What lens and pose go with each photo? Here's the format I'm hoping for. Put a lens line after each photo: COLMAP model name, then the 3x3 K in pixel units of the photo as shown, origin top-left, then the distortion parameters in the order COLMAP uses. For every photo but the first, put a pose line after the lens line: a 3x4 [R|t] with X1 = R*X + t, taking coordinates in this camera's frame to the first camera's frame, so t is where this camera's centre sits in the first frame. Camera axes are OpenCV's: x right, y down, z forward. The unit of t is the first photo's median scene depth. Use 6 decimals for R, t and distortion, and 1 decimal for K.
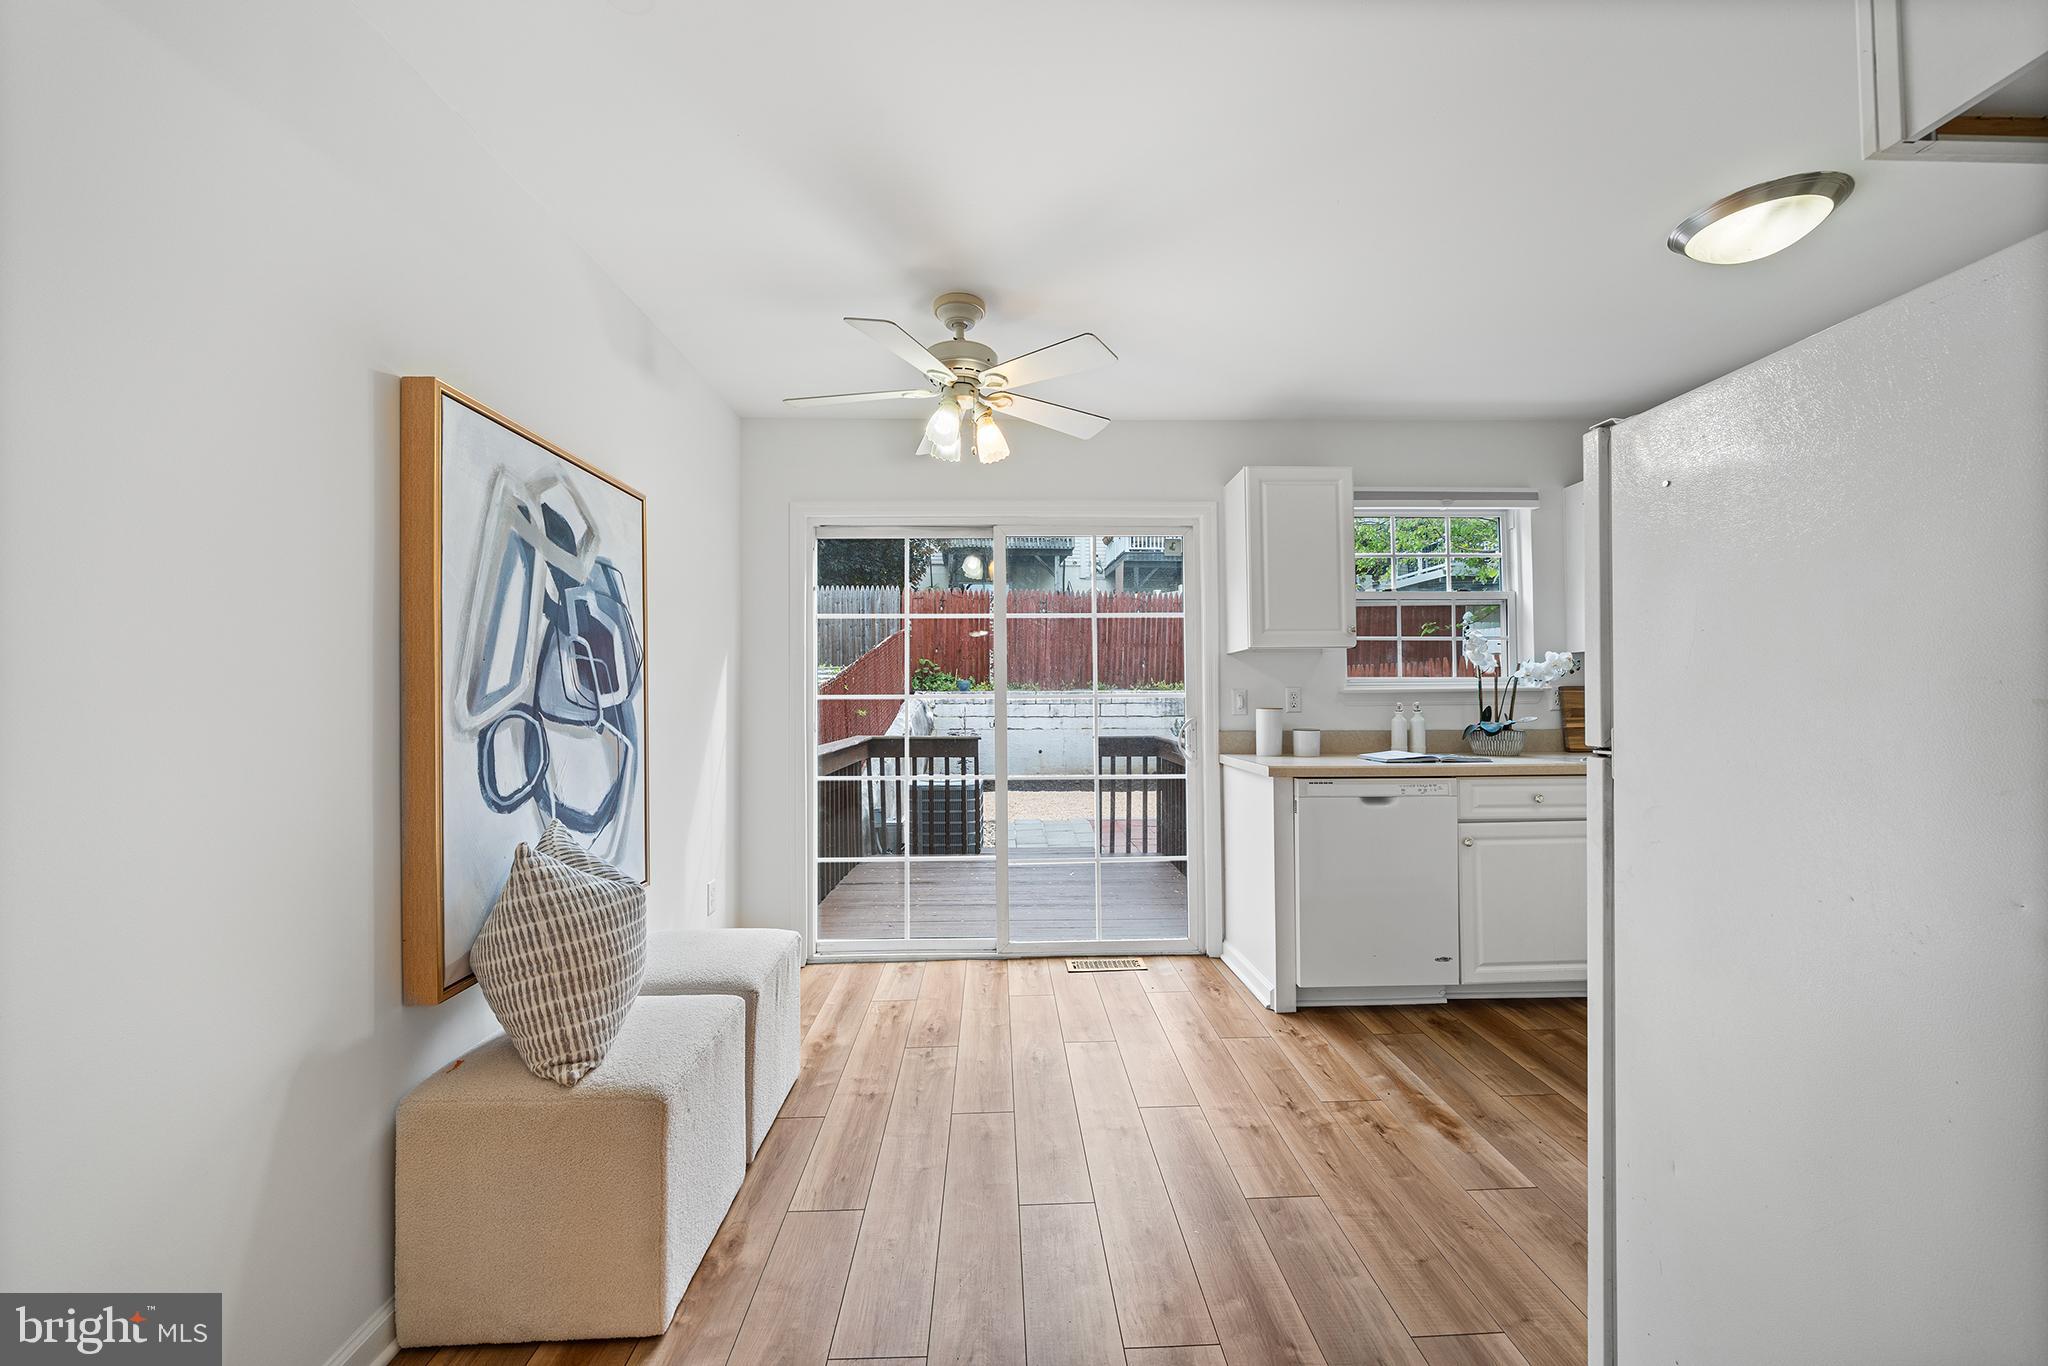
lens RADIAL K [[769.8, 0, 1024.1], [0, 769.8, 687.9], [0, 0, 1]] dist [0.000442, -0.000024]
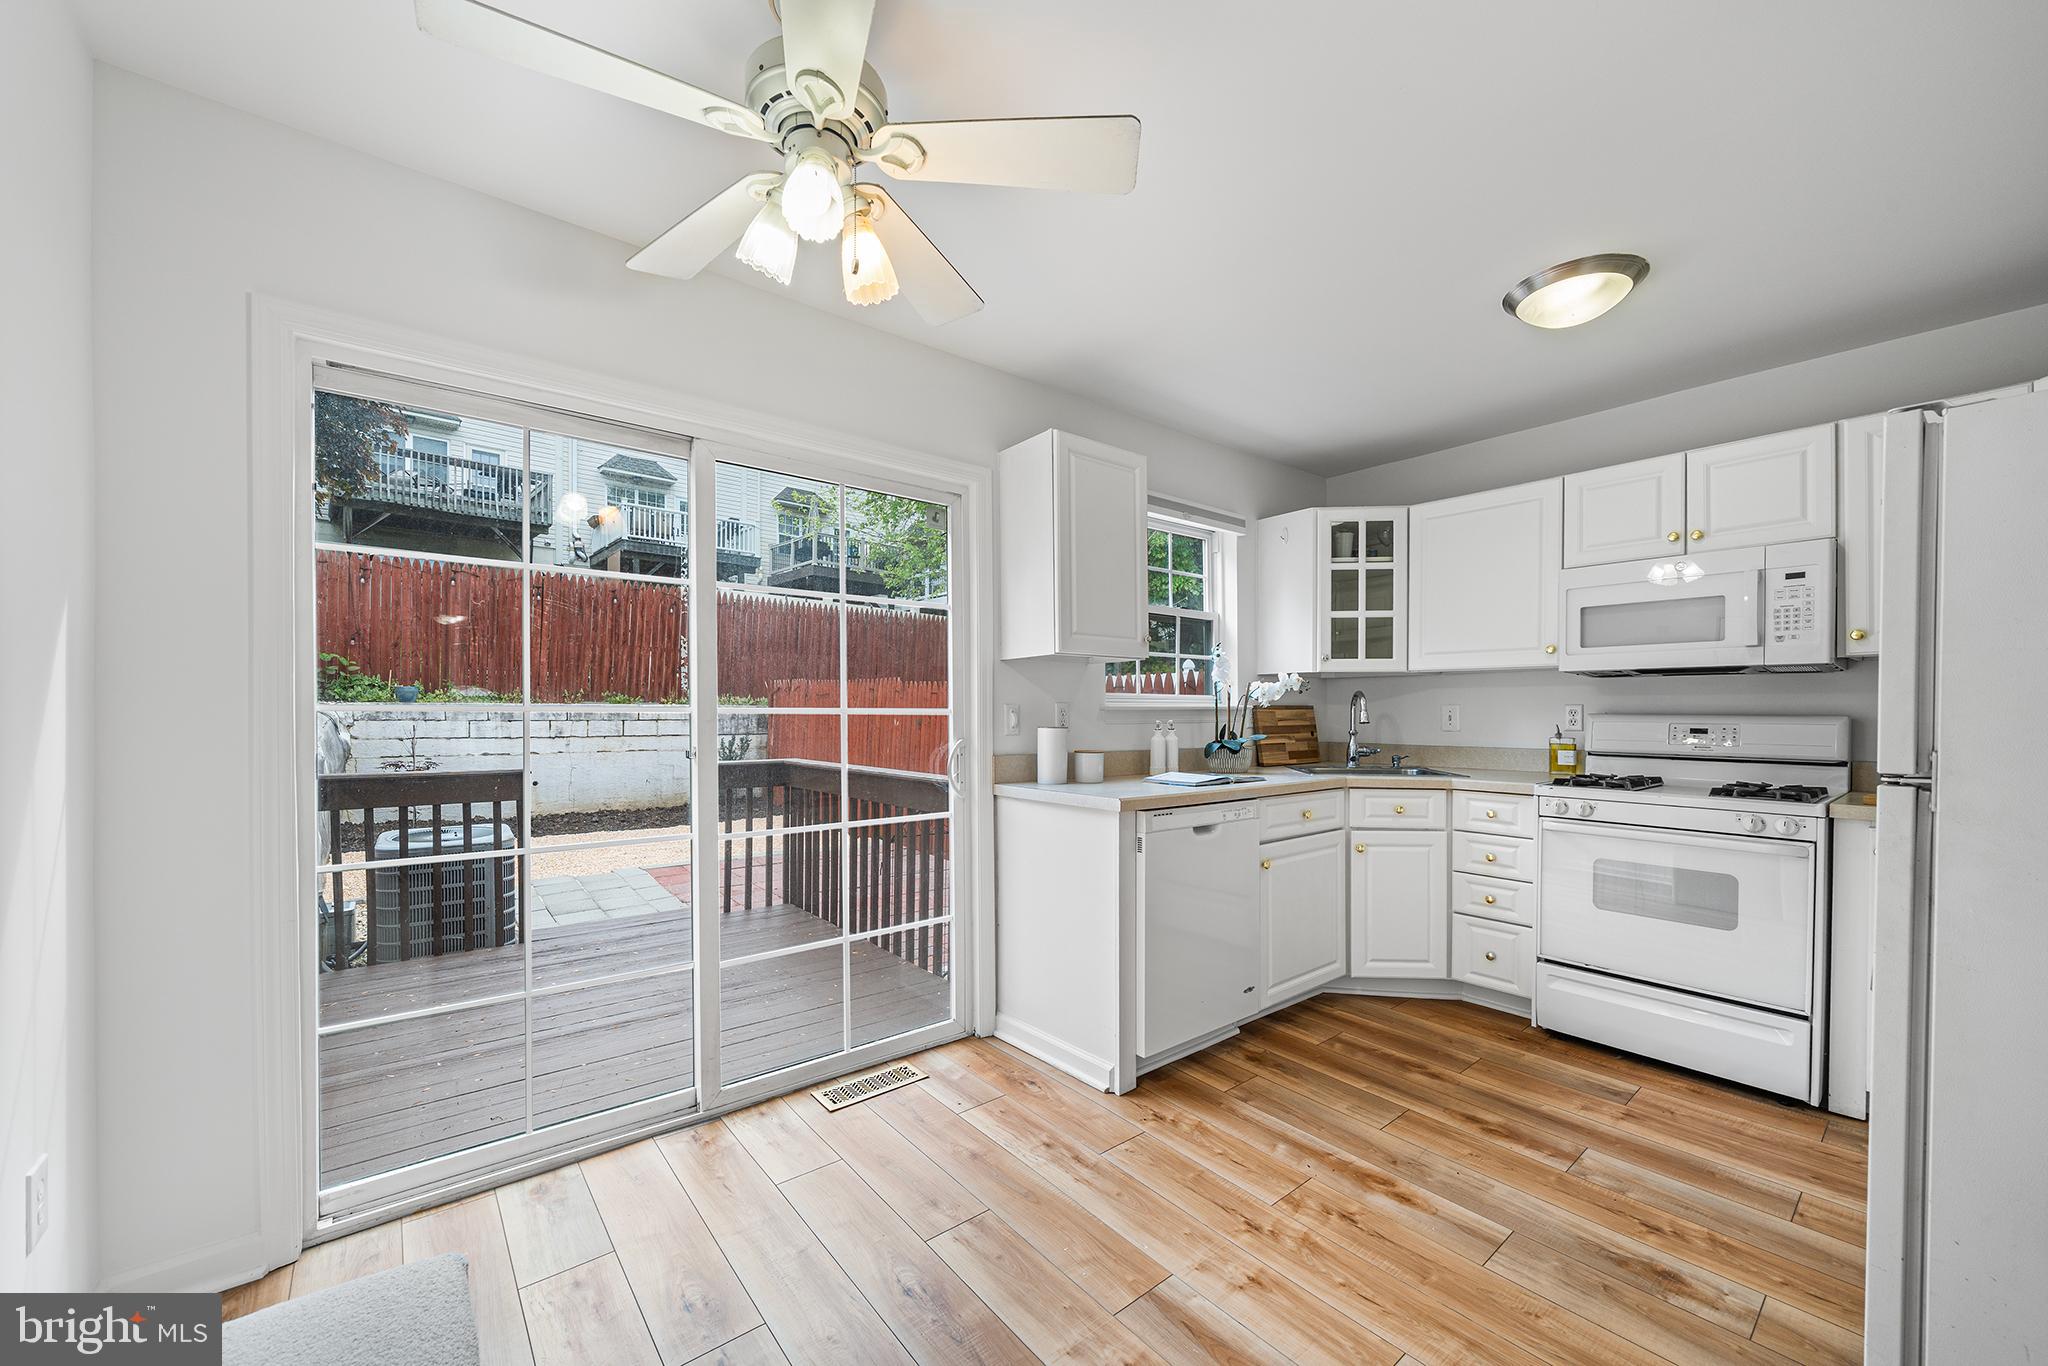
lens RADIAL K [[784.1, 0, 1028.7], [0, 784.1, 721.2], [0, 0, 1]] dist [-0.000373, -0.000183]
pose [[0.796760, 0.000269, 0.604296, -0.220205], [-0.013587, 0.999755, 0.017470, 0.005164], [-0.604143, -0.022130, 0.796569, 0.335121]]
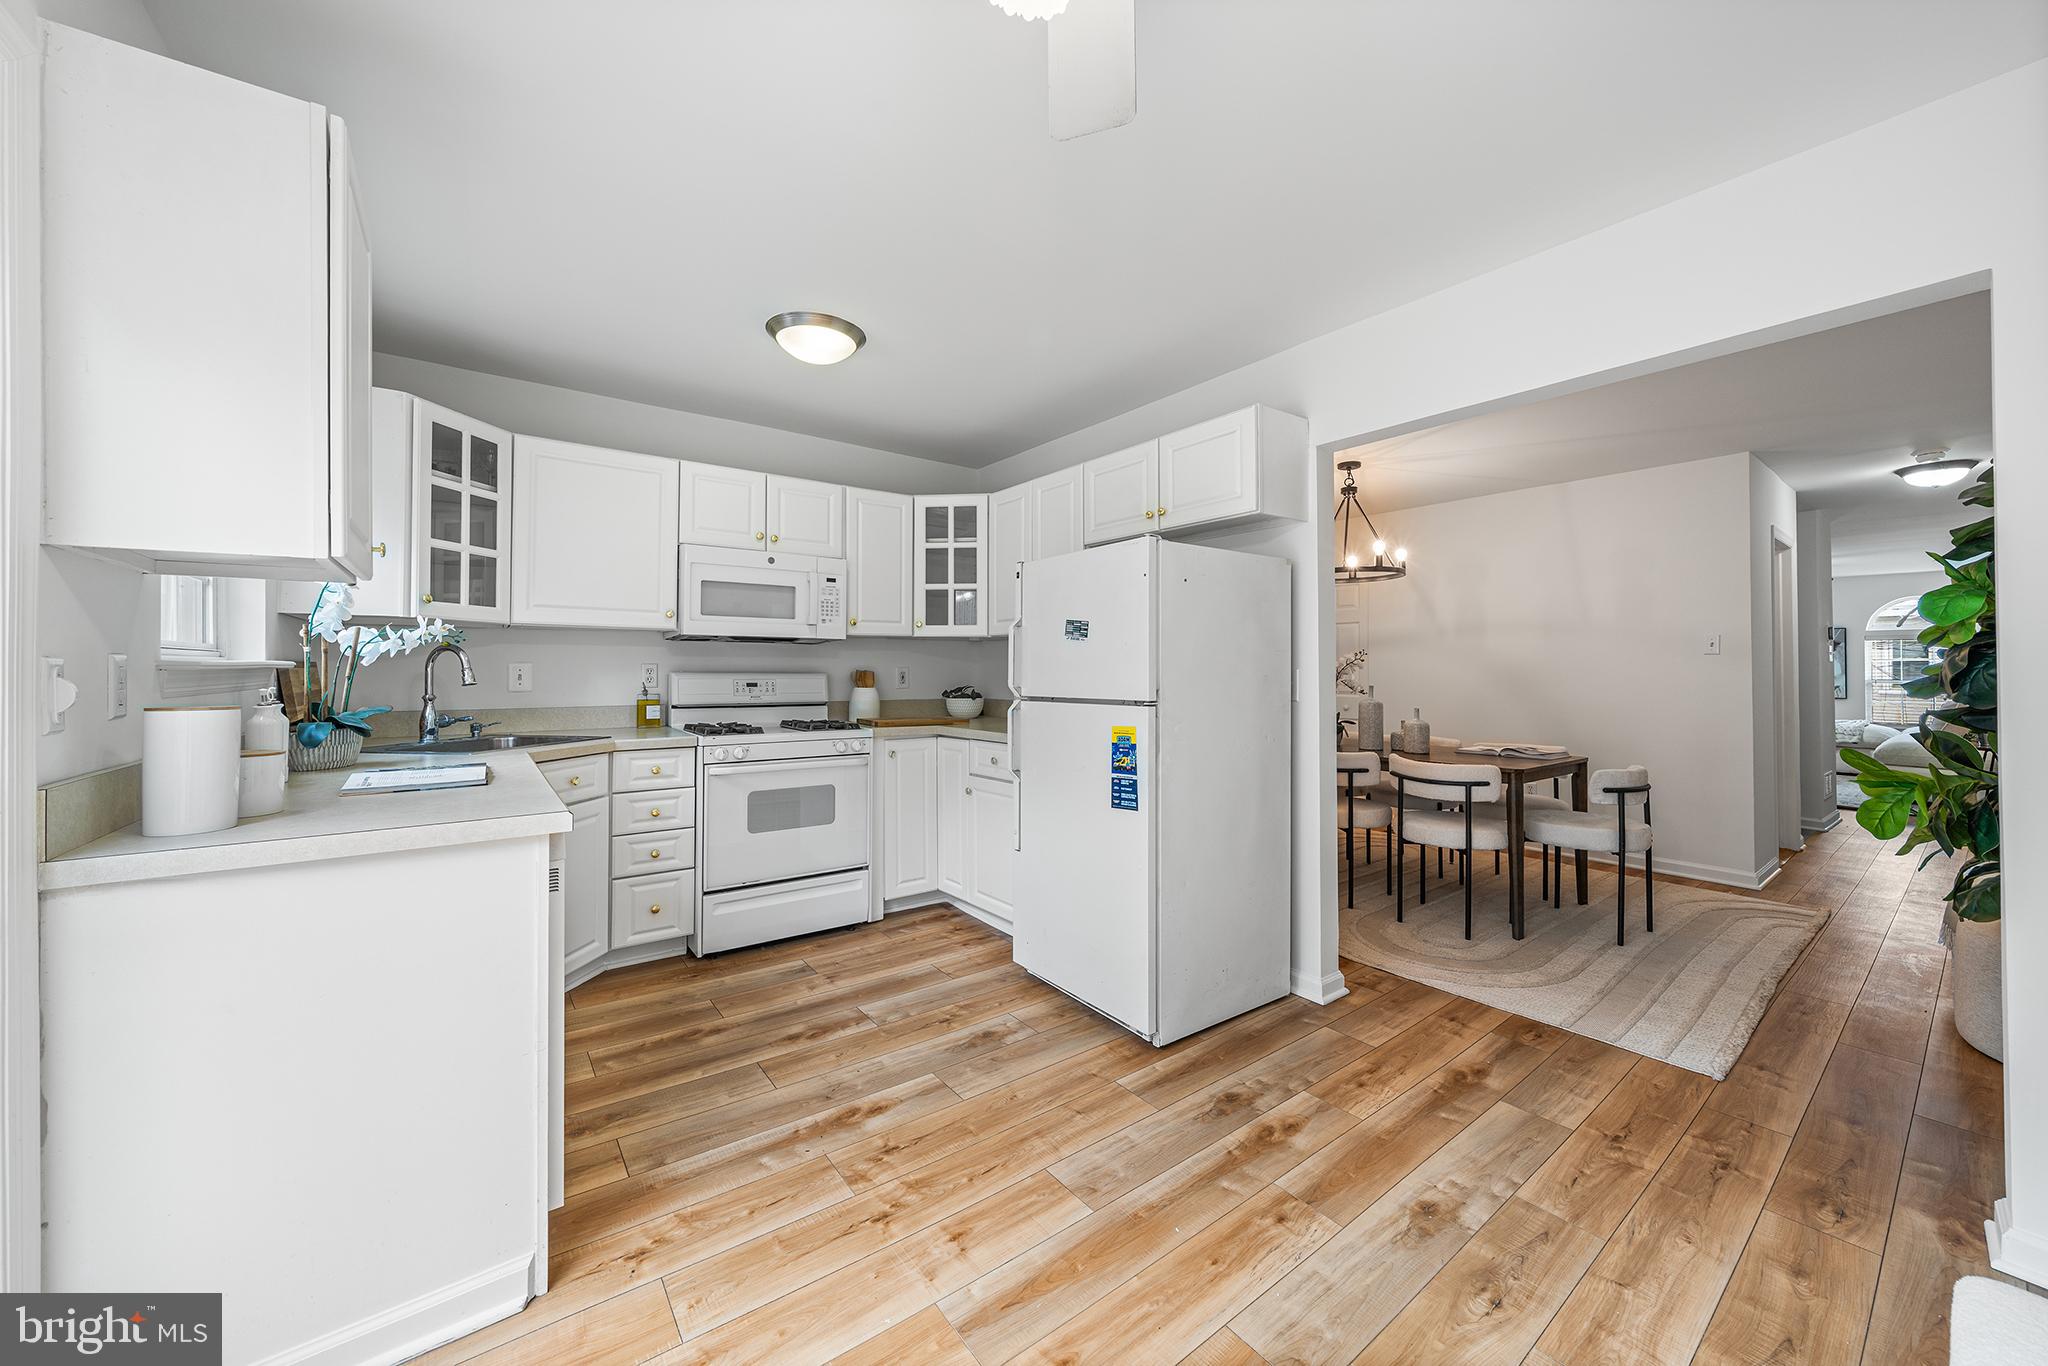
lens RADIAL K [[750.6, 0, 1025.3], [0, 750.6, 662.2], [0, 0, 1]] dist [-0.001132, -0.000011]
pose [[-0.571108, 0.013143, 0.820770, -0.230094], [-0.007854, 0.999739, -0.021474, 0.008376], [-0.820837, -0.018710, -0.570856, 0.874290]]
